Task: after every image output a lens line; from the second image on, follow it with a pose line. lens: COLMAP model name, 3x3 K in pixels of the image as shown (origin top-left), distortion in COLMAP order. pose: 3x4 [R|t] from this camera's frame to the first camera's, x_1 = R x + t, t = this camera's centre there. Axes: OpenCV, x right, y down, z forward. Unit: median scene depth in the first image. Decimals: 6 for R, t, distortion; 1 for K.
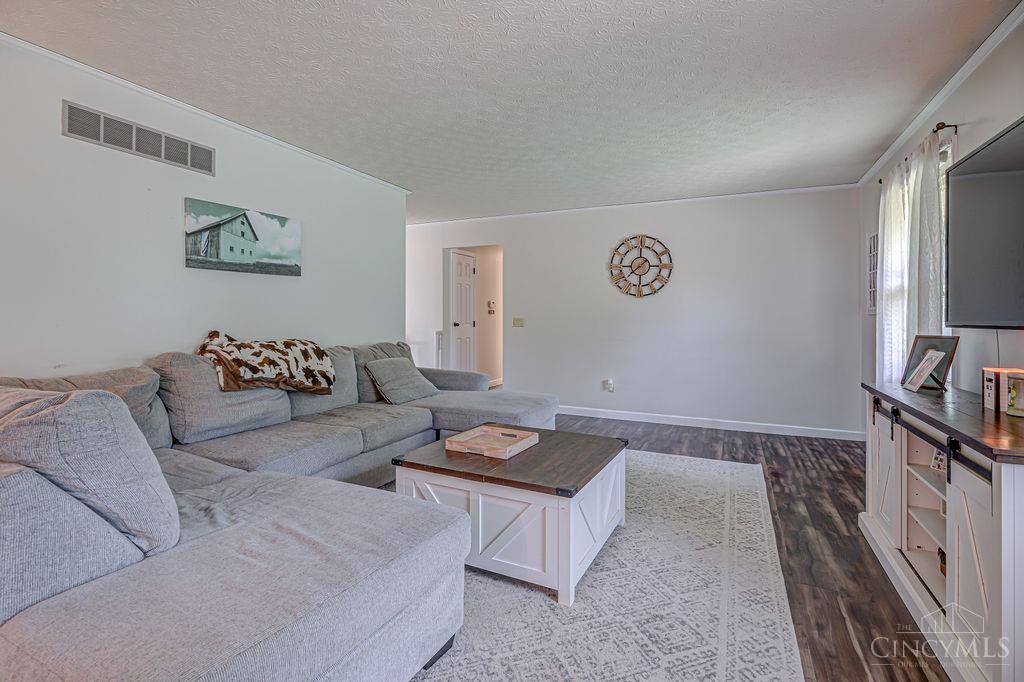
lens RADIAL K [[481.6, 0, 511.1], [0, 481.6, 311.1], [0, 0, 1]] dist [0.000648, -0.000036]
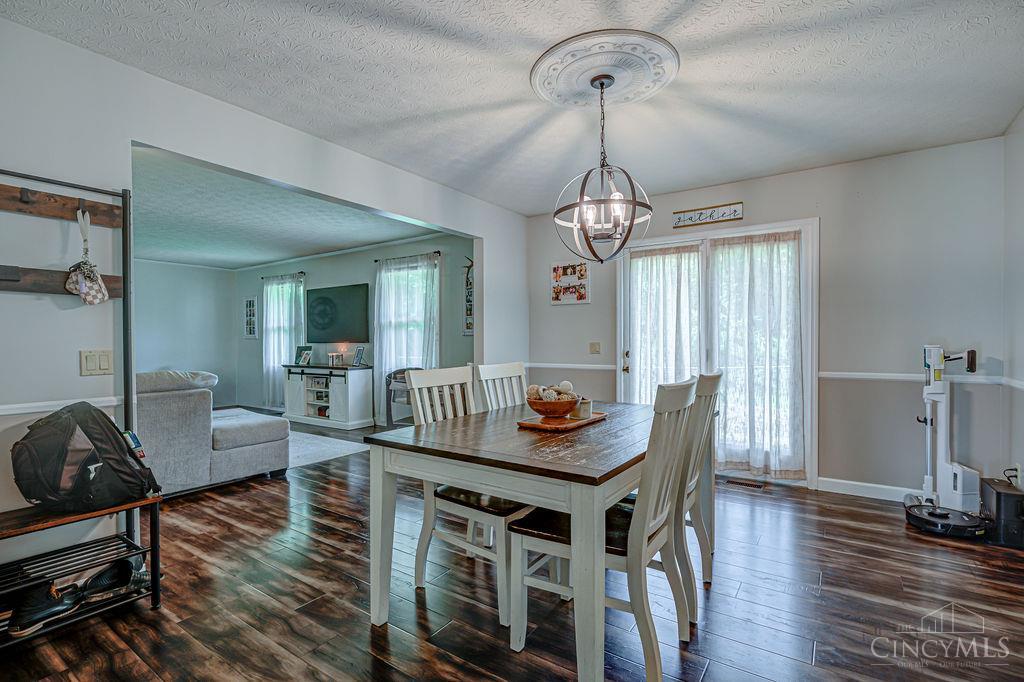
lens RADIAL K [[476.1, 0, 512.0], [0, 476.1, 346.5], [0, 0, 1]] dist [-0.000058, 0.000142]
pose [[0.164699, -0.018915, 0.986163, -1.406063], [-0.008186, 0.999755, 0.020543, -0.012591], [-0.986310, -0.011456, 0.164504, -0.564623]]
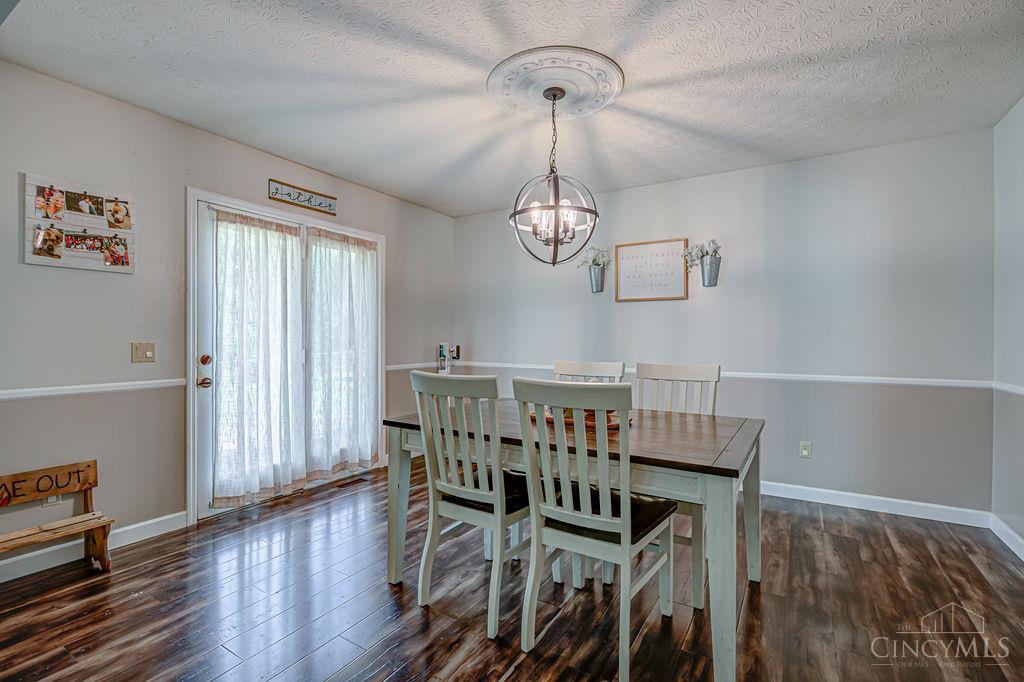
lens RADIAL K [[473.6, 0, 509.0], [0, 473.6, 339.2], [0, 0, 1]] dist [-0.001050, -0.000455]
pose [[-0.993364, -0.008303, 0.114713, -0.648496], [-0.009352, 0.999919, -0.008612, -0.002194], [-0.114632, -0.009628, -0.993361, 0.210272]]
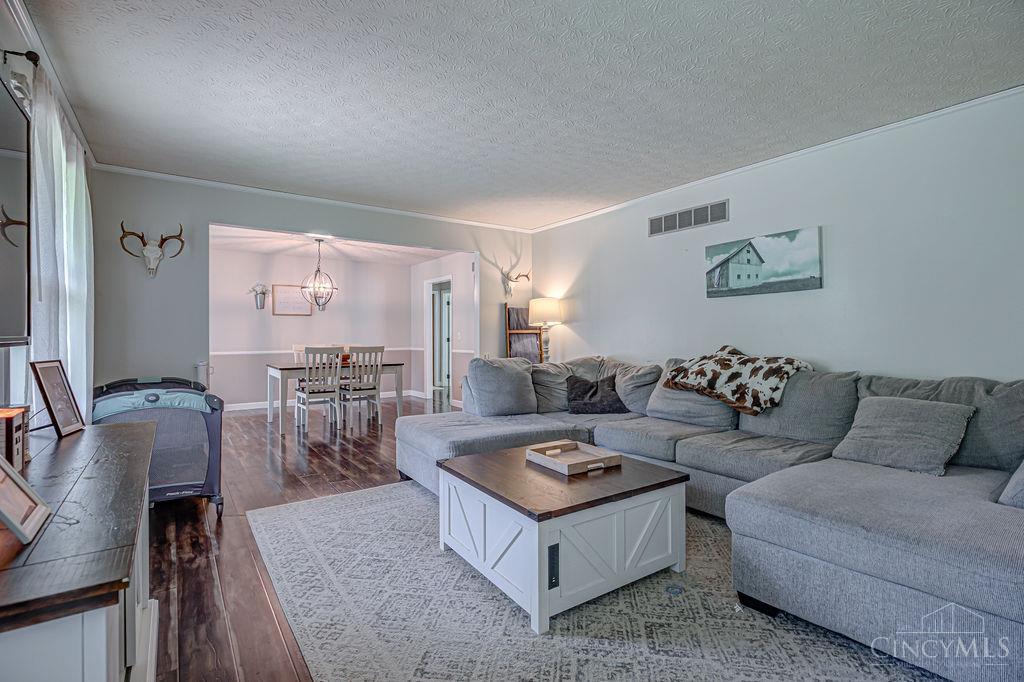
lens RADIAL K [[471.0, 0, 512.5], [0, 471.0, 337.7], [0, 0, 1]] dist [-0.001610, -0.000448]
pose [[-0.488673, 0.002722, -0.872463, 0.727455], [0.011400, 0.999930, -0.003266, 0.018317], [0.872393, -0.011542, -0.488670, 1.131528]]
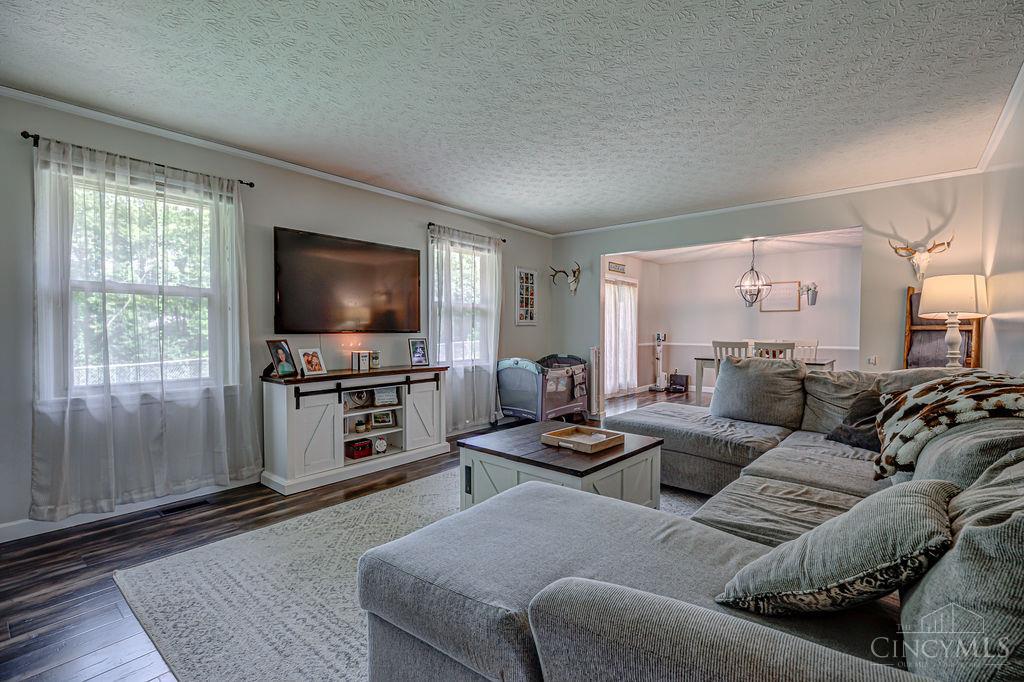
lens RADIAL K [[469.4, 0, 513.3], [0, 469.4, 333.7], [0, 0, 1]] dist [-0.001270, -0.000291]
pose [[-0.967029, -0.011599, 0.254401, -0.127574], [-0.012306, 0.999924, -0.001187, 0.020502], [-0.254367, -0.004279, -0.967098, 1.744344]]
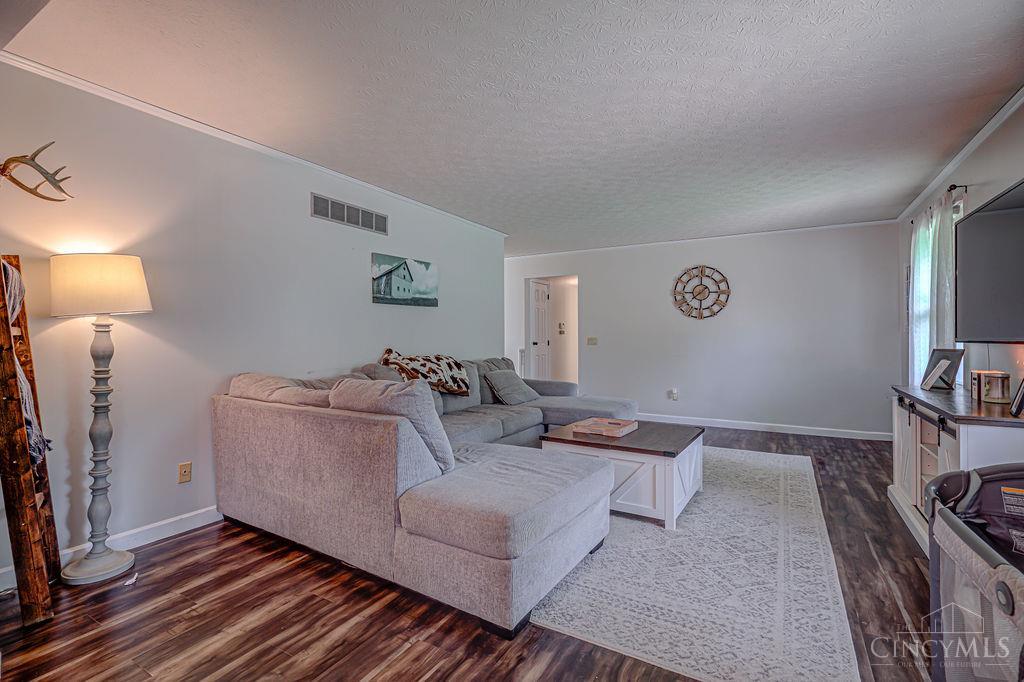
lens RADIAL K [[469.4, 0, 513.3], [0, 469.4, 333.7], [0, 0, 1]] dist [-0.001270, -0.000291]
pose [[0.996005, -0.007876, -0.088952, -0.147622], [0.008415, 0.999948, 0.005692, -0.006192], [0.088903, -0.006418, 0.996020, -0.303067]]
